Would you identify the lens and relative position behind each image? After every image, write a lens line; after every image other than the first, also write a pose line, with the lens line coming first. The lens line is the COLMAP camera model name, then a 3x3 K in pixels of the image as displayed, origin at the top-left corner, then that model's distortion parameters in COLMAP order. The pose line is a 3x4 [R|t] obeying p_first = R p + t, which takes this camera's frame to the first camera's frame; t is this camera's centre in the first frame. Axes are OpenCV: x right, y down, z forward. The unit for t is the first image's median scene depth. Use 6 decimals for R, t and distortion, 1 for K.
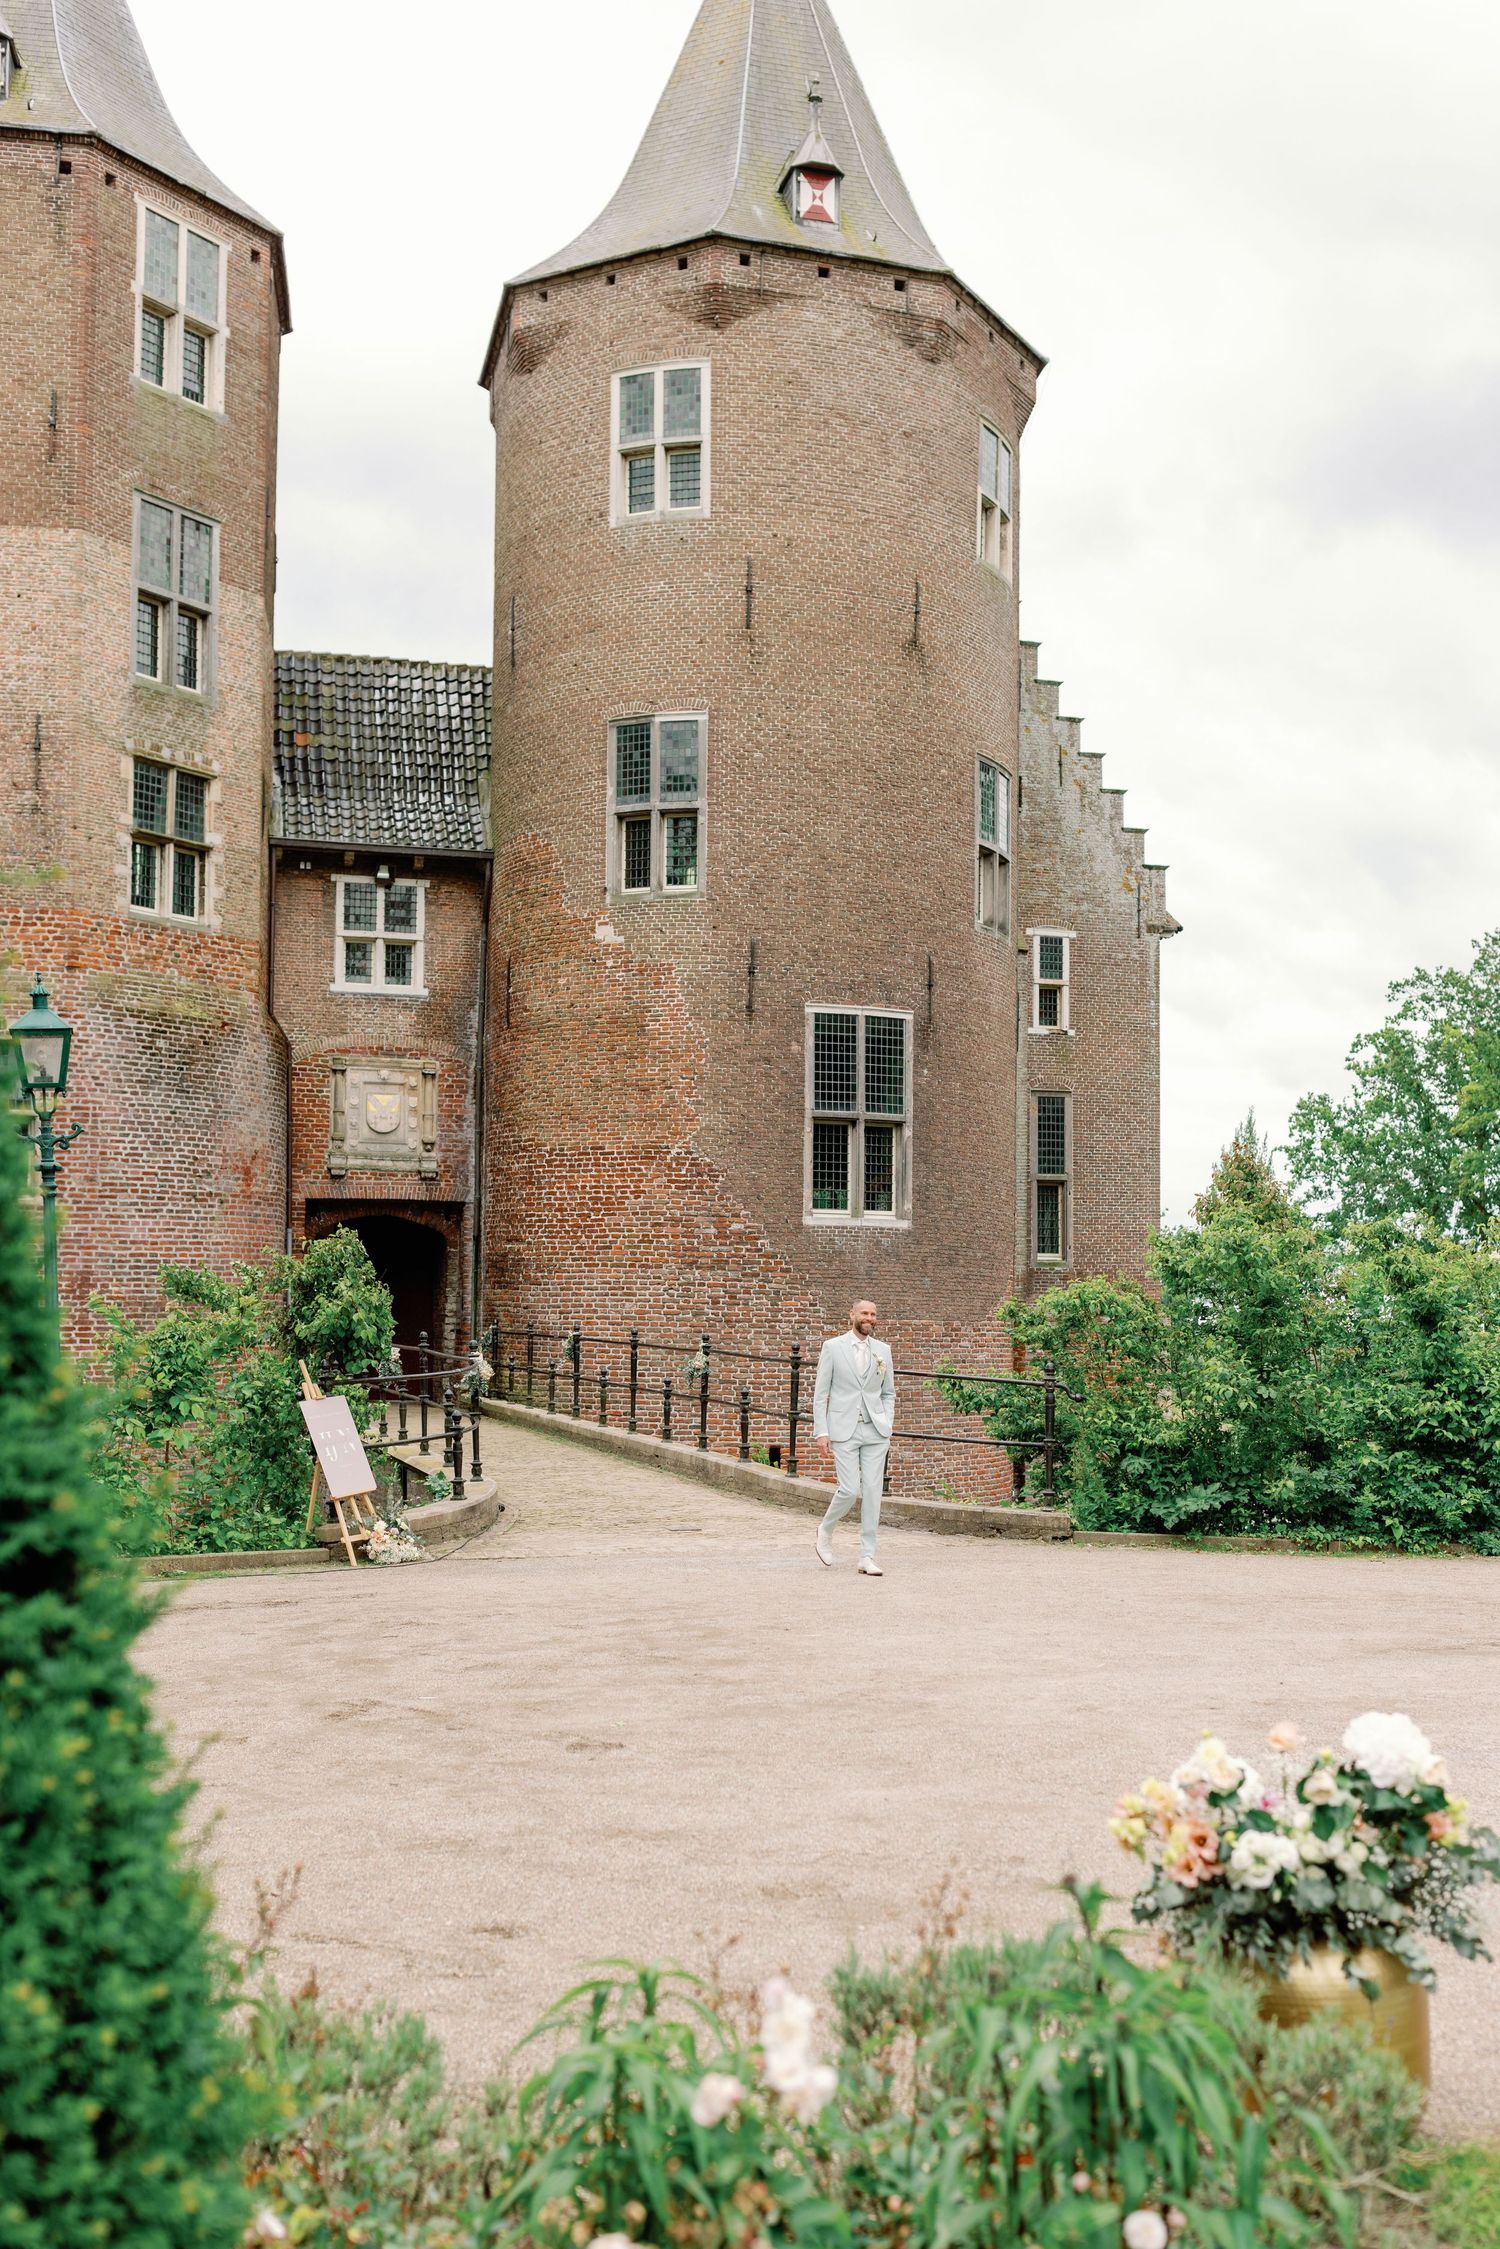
lens RADIAL K [[2359.1, 0, 830.6], [0, 2359.1, 1246.7], [0, 0, 1]] dist [0.012114, -0.027432]
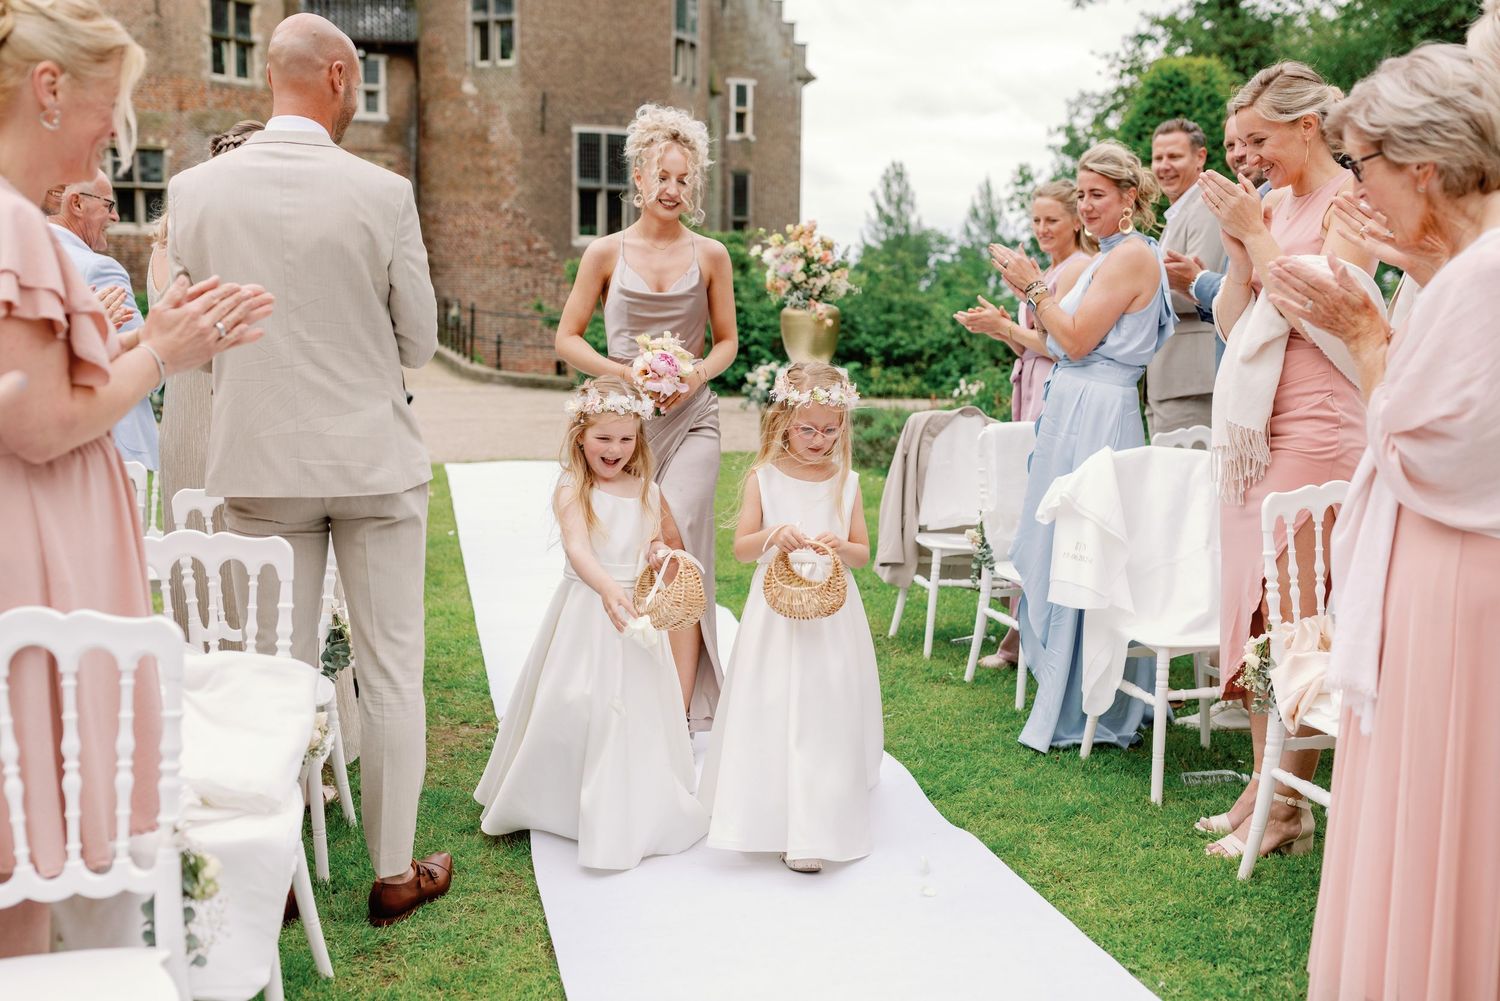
lens RADIAL K [[1459.5, 0, 741.7], [0, 1459.5, 512.4], [0, 0, 1]] dist [0.004157, -0.015133]
pose [[0.999137, 0.010114, -0.040274, 0.172308], [-0.003049, 0.985135, 0.171758, 0.000808], [0.041413, -0.171487, 0.984316, -0.196982]]
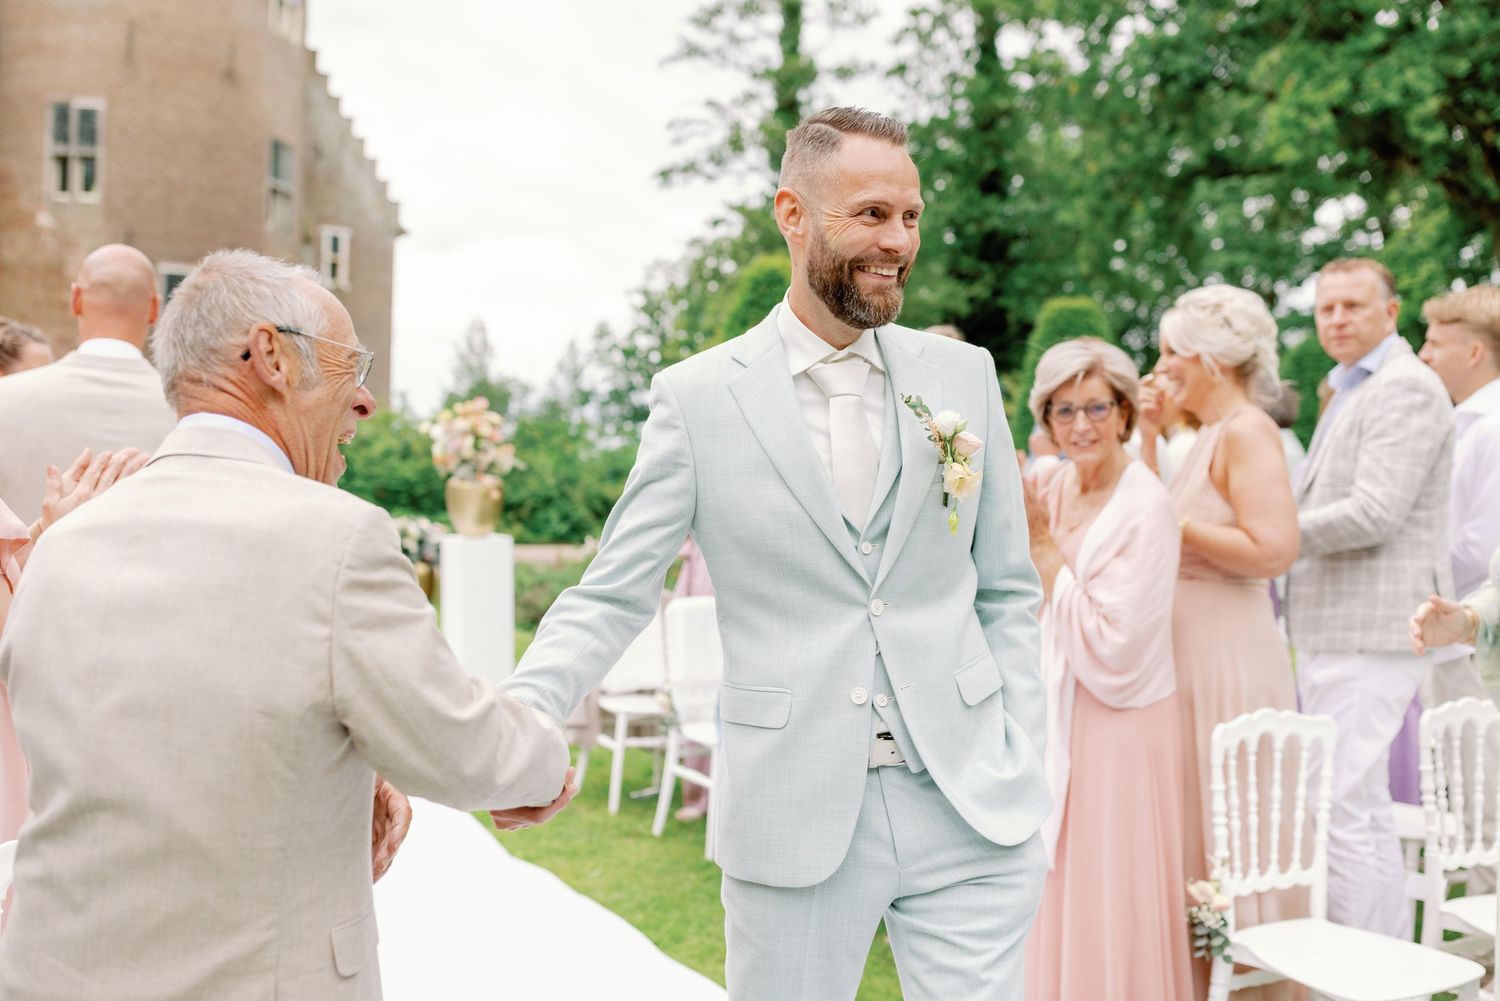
lens RADIAL K [[1412.2, 0, 750.0], [0, 1412.2, 500.5], [0, 0, 1]] dist [0.009629, -0.019893]
pose [[0.967238, 0.018726, 0.253180, 0.158364], [-0.035763, 0.997381, 0.062858, -0.004558], [-0.251340, -0.069854, 0.965375, -0.205828]]
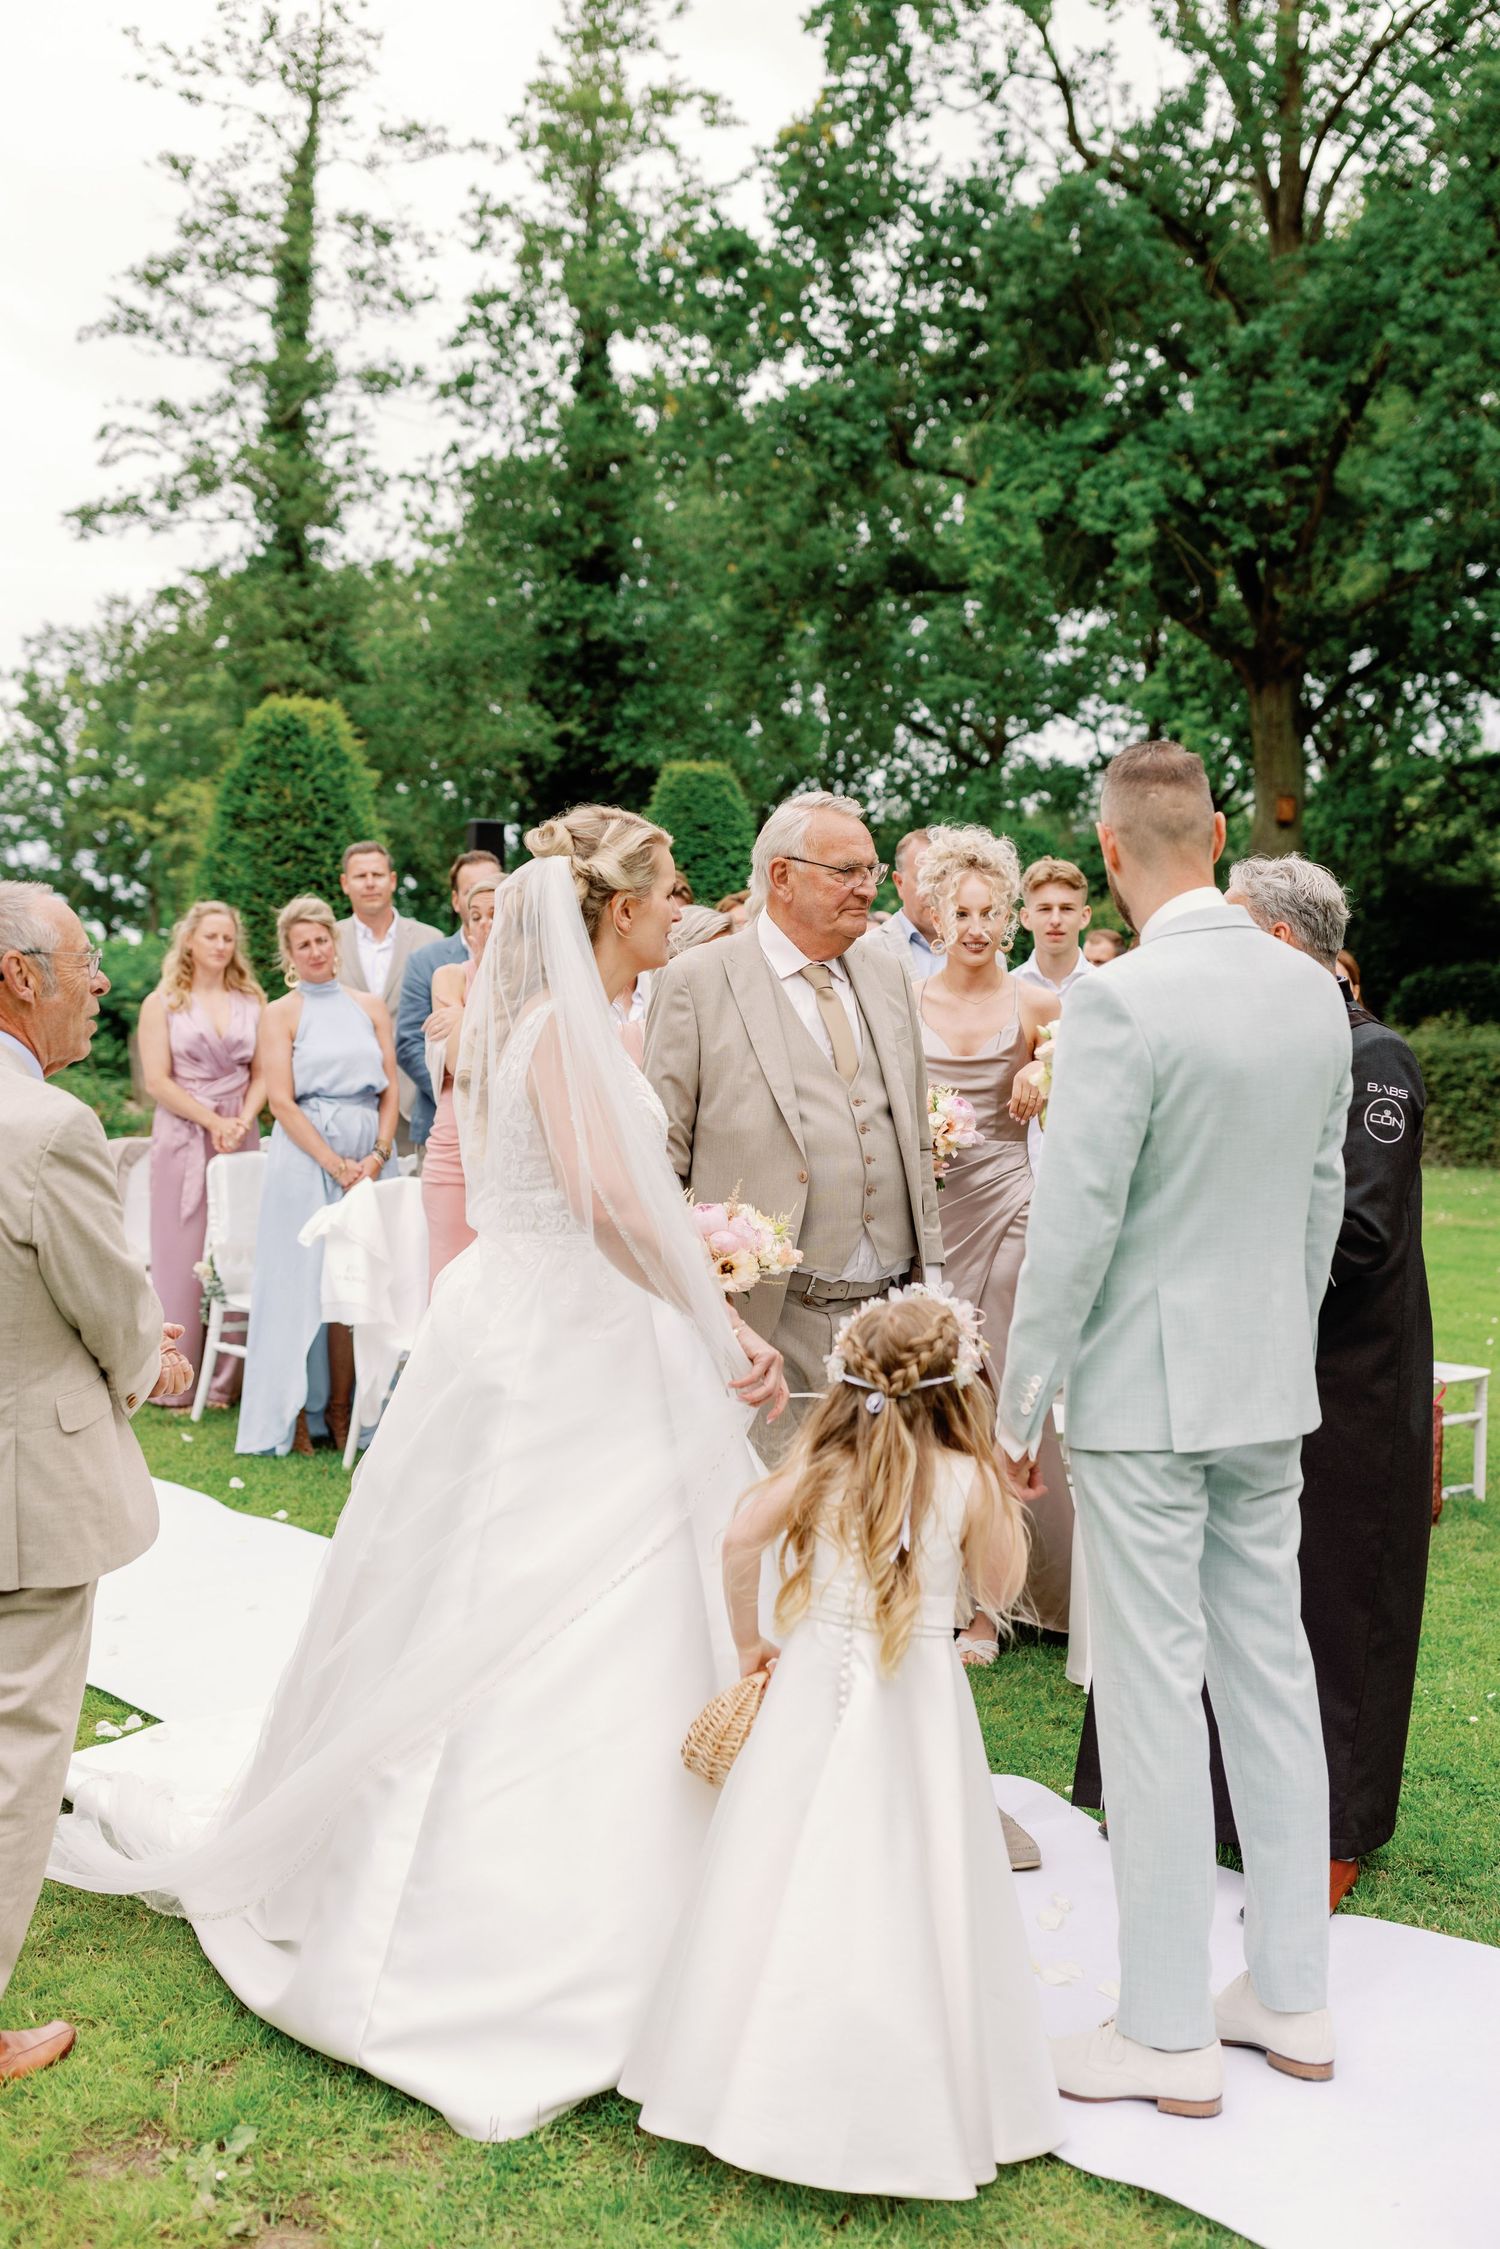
lens RADIAL K [[2222.2, 0, 819.3], [0, 2222.2, 1131.3], [0, 0, 1]] dist [0.009185, -0.010925]
pose [[0.864486, 0.007870, 0.502596, 0.131252], [-0.064361, 0.993380, 0.095148, -0.010127], [-0.498520, -0.114602, 0.859270, -0.269890]]
